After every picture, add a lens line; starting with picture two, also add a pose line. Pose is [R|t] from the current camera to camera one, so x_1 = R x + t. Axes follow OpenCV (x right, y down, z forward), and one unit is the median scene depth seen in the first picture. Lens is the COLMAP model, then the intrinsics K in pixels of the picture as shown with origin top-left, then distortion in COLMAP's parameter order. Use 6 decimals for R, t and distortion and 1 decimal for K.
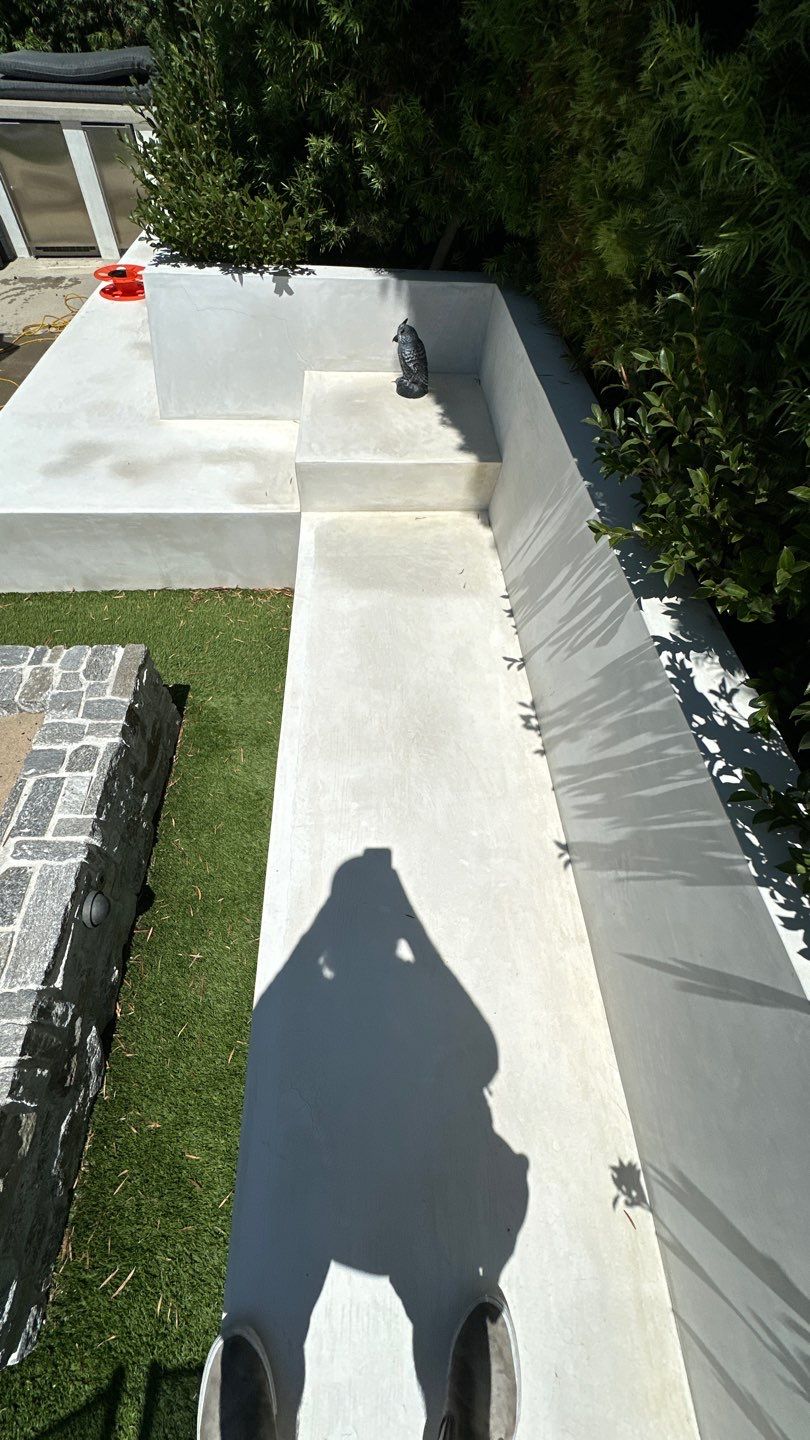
lens RADIAL K [[574.9, 0, 408.9], [0, 574.9, 720.2], [0, 0, 1]] dist [-0.004126, 0.000755]
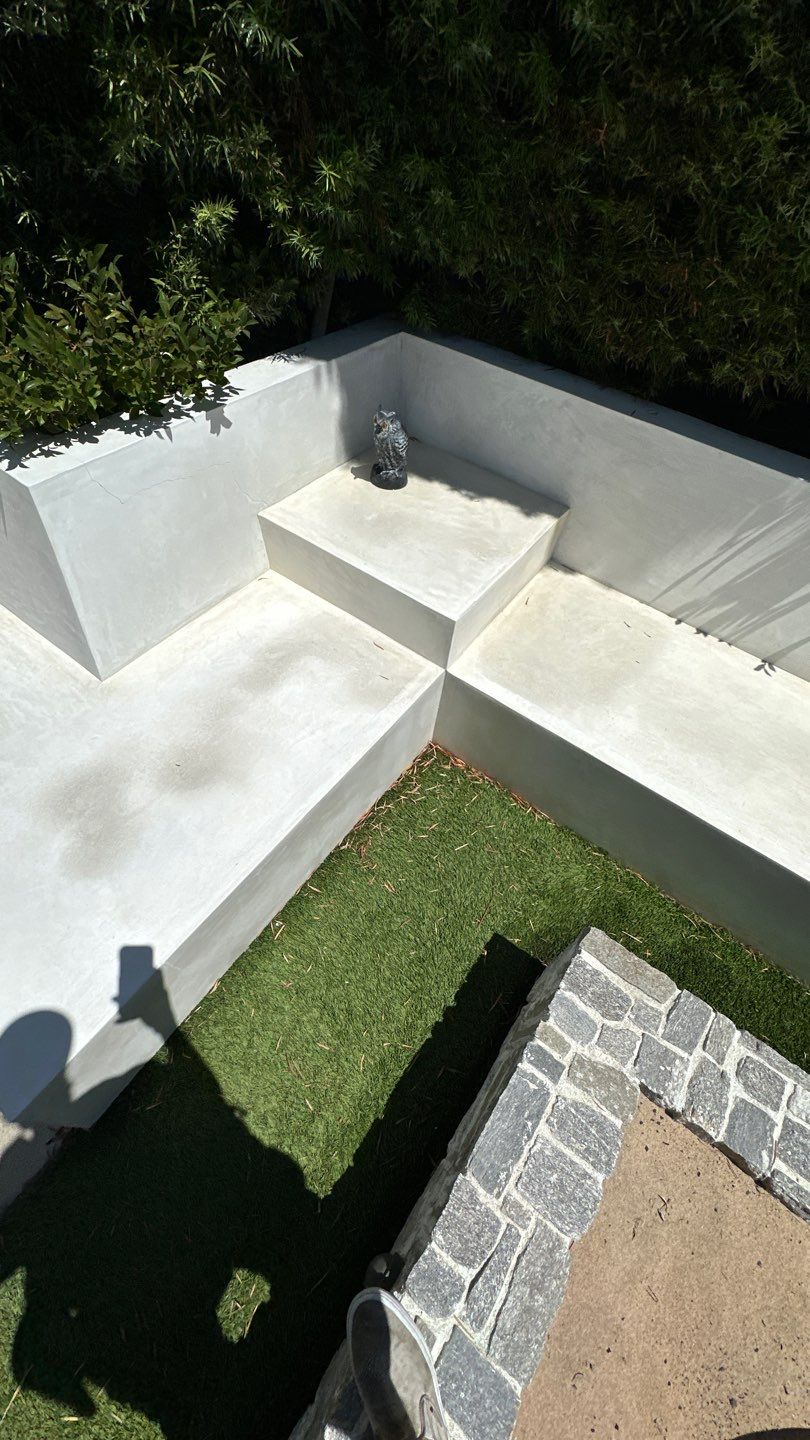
lens RADIAL K [[574.9, 0, 408.9], [0, 574.9, 720.2], [0, 0, 1]] dist [-0.004126, 0.000755]
pose [[0.631398, -0.602579, 0.488093, -0.791872], [0.578980, 0.785041, 0.220209, -0.625533], [-0.515866, 0.143557, 0.844555, 0.448358]]
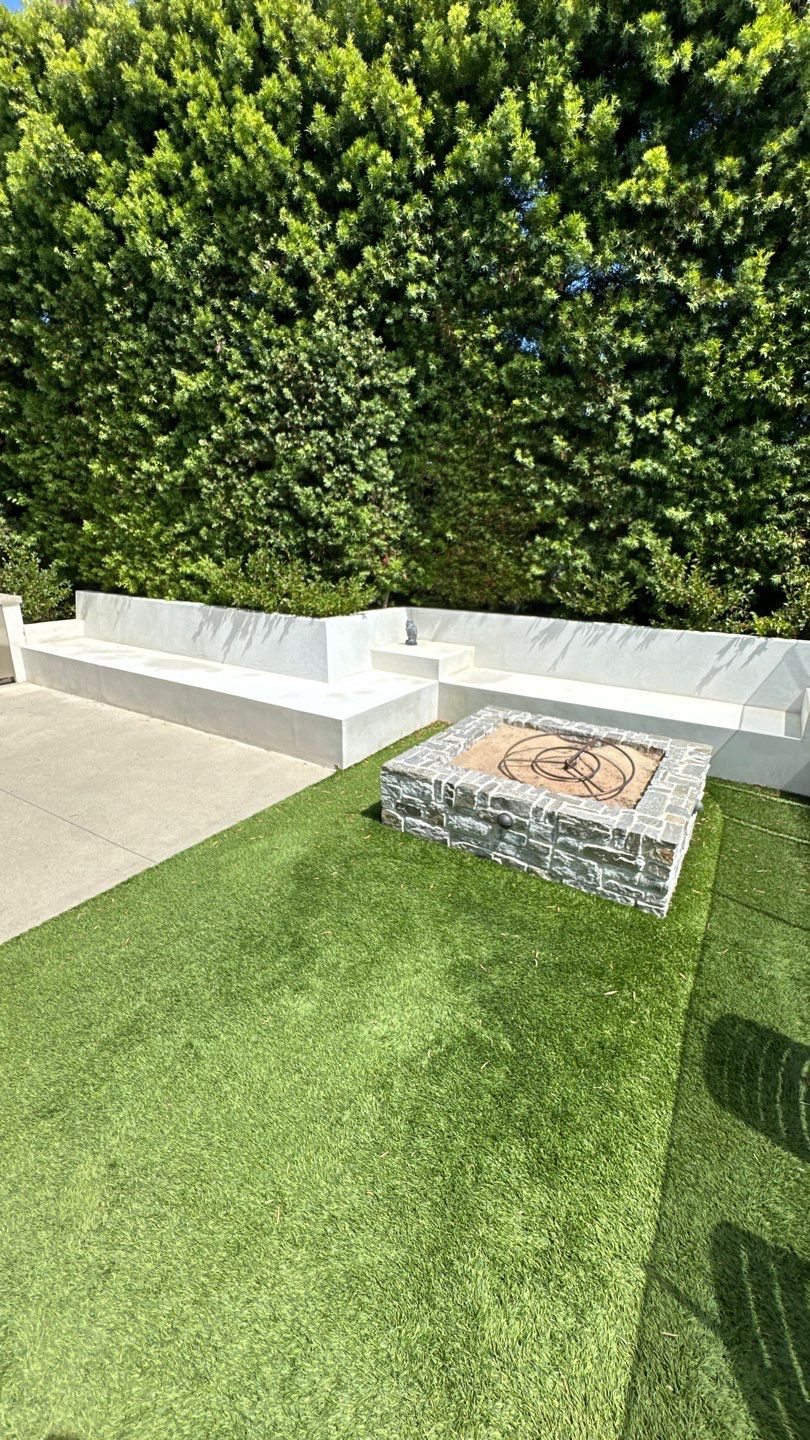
lens RADIAL K [[574.9, 0, 408.9], [0, 574.9, 720.2], [0, 0, 1]] dist [-0.004126, 0.000755]
pose [[0.578926, -0.282325, 0.764943, -2.522309], [0.653728, 0.721407, -0.228499, 0.236461], [-0.487324, 0.632349, 0.602205, -0.295538]]
